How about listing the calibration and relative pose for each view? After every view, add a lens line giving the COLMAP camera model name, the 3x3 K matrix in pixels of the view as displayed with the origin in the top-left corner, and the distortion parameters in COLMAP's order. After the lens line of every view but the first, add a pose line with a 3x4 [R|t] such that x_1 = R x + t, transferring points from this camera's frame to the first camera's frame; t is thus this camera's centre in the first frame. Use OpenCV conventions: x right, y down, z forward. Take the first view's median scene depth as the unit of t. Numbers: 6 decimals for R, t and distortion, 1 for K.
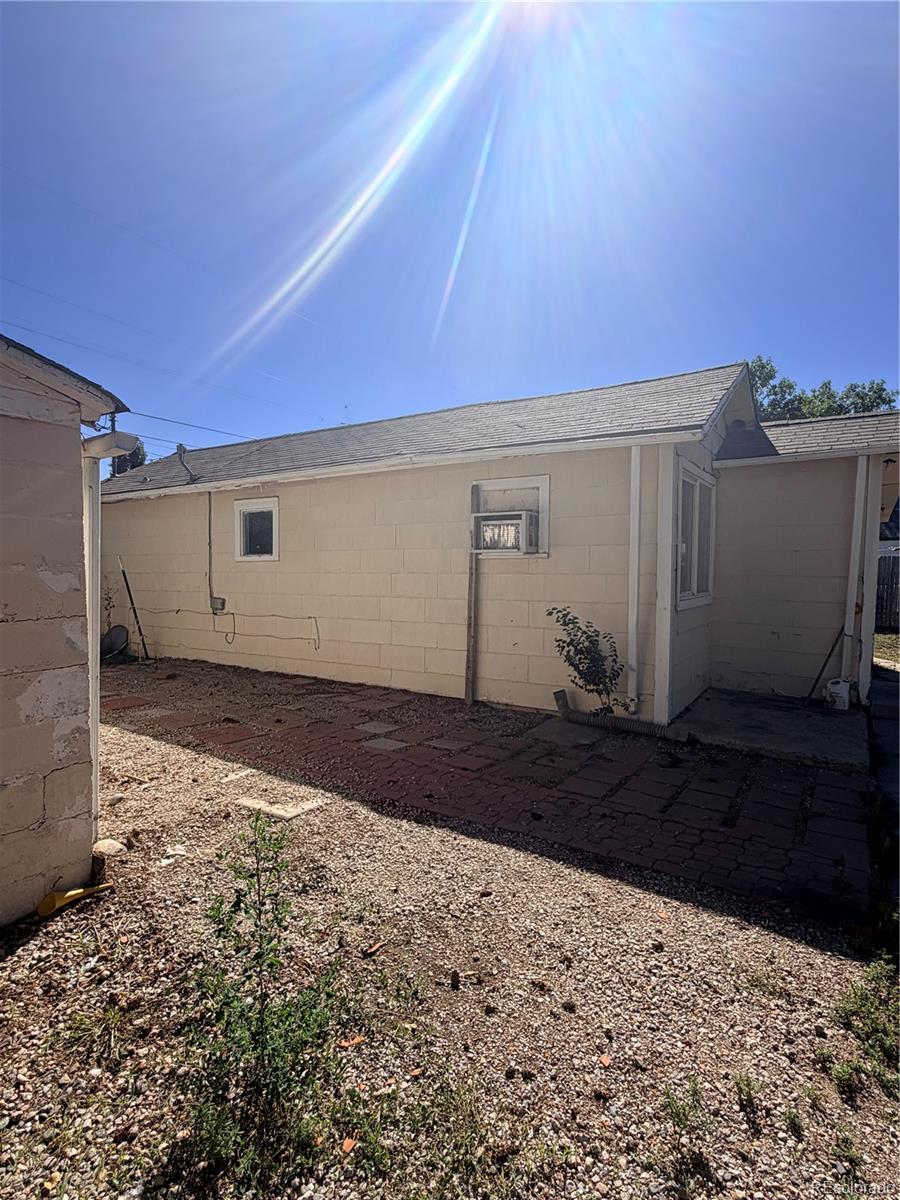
lens RADIAL K [[640.5, 0, 450.7], [0, 640.5, 599.7], [0, 0, 1]] dist [-0.001848, -0.000437]
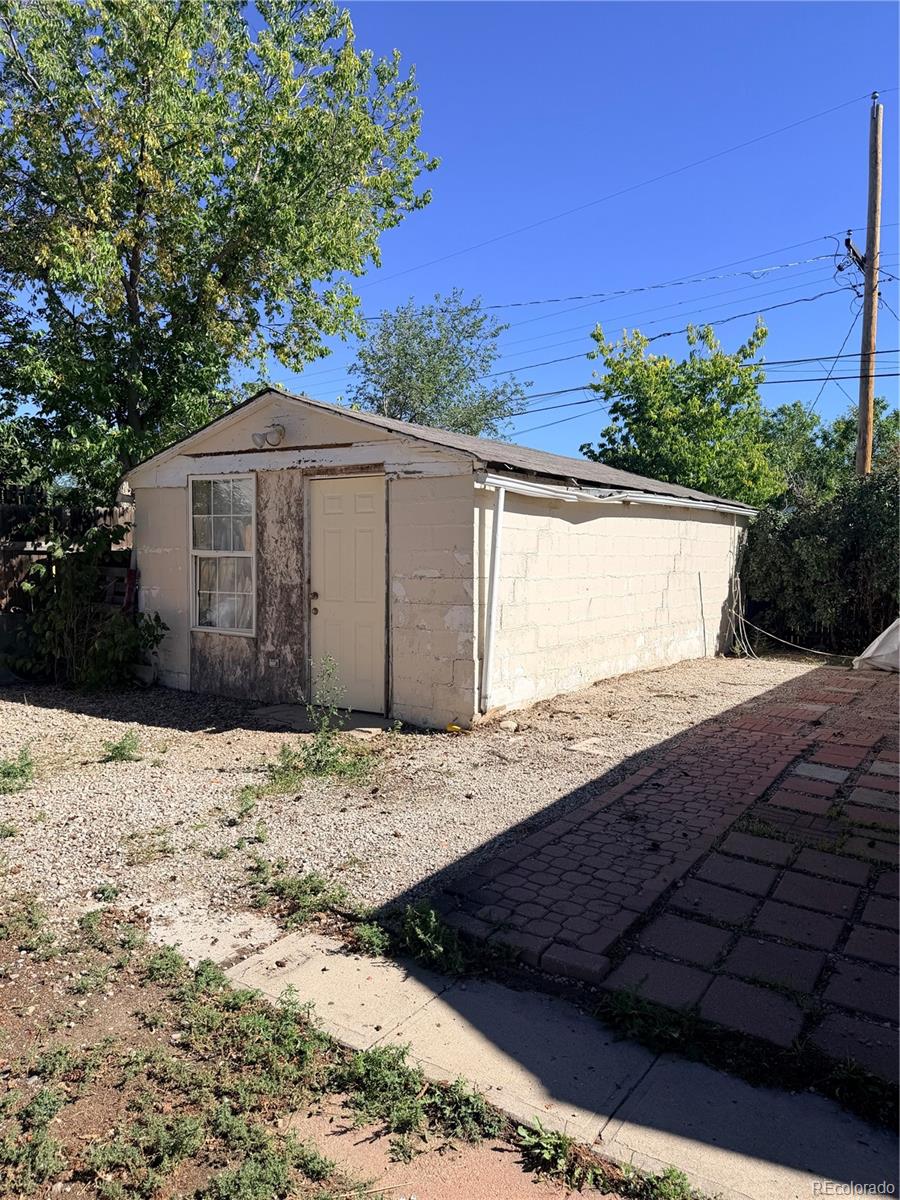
lens RADIAL K [[845.6, 0, 457.3], [0, 845.6, 606.6], [0, 0, 1]] dist [0.044033, -0.053319]
pose [[-0.023851, 0.047368, -0.998593, 1.669196], [-0.068450, 0.996455, 0.048901, -0.007479], [0.997369, 0.069520, -0.020524, 0.937780]]
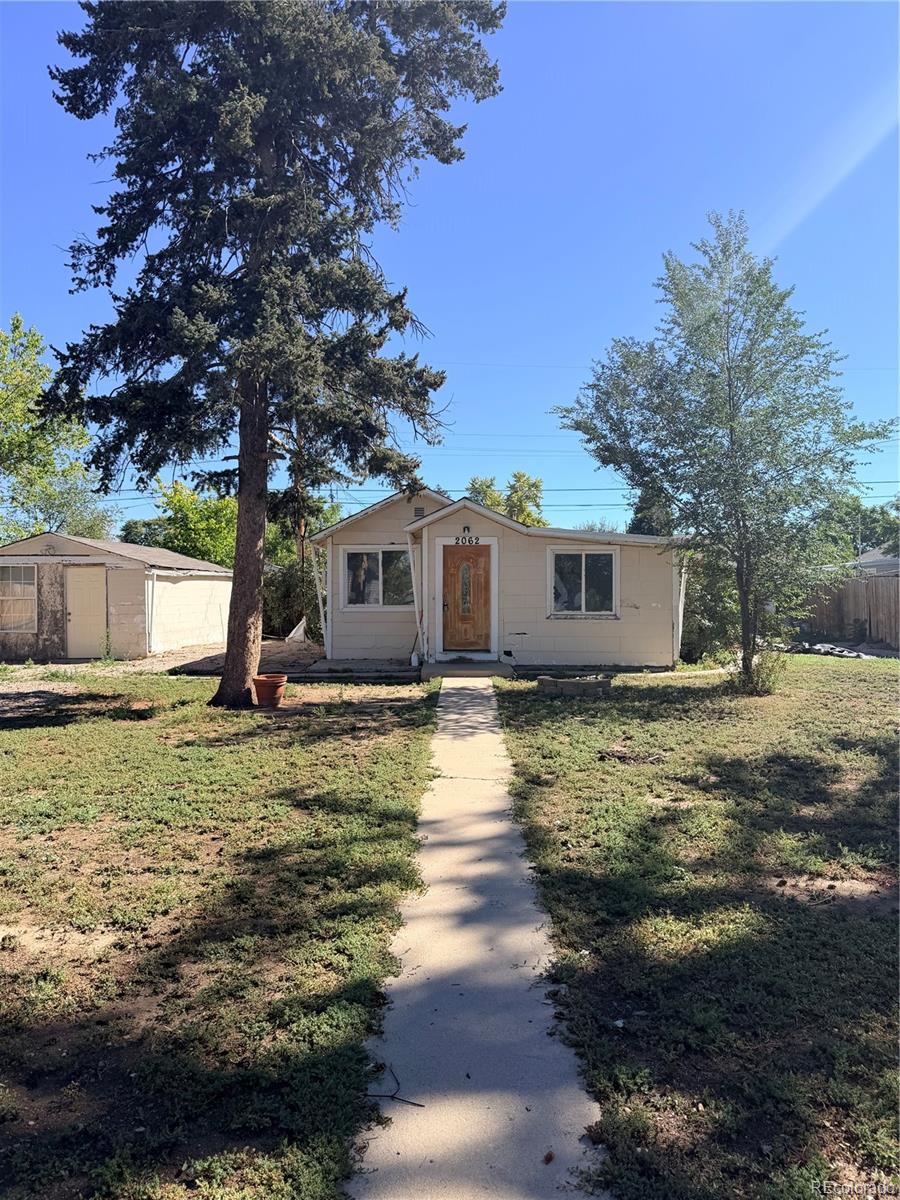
lens RADIAL K [[845.6, 0, 457.6], [0, 845.6, 604.4], [0, 0, 1]] dist [0.044033, -0.053319]
pose [[0.520933, -0.009486, -0.853545, 6.077081], [-0.036816, 0.998758, -0.033570, 0.147728], [0.852803, 0.048912, 0.519937, -0.380170]]
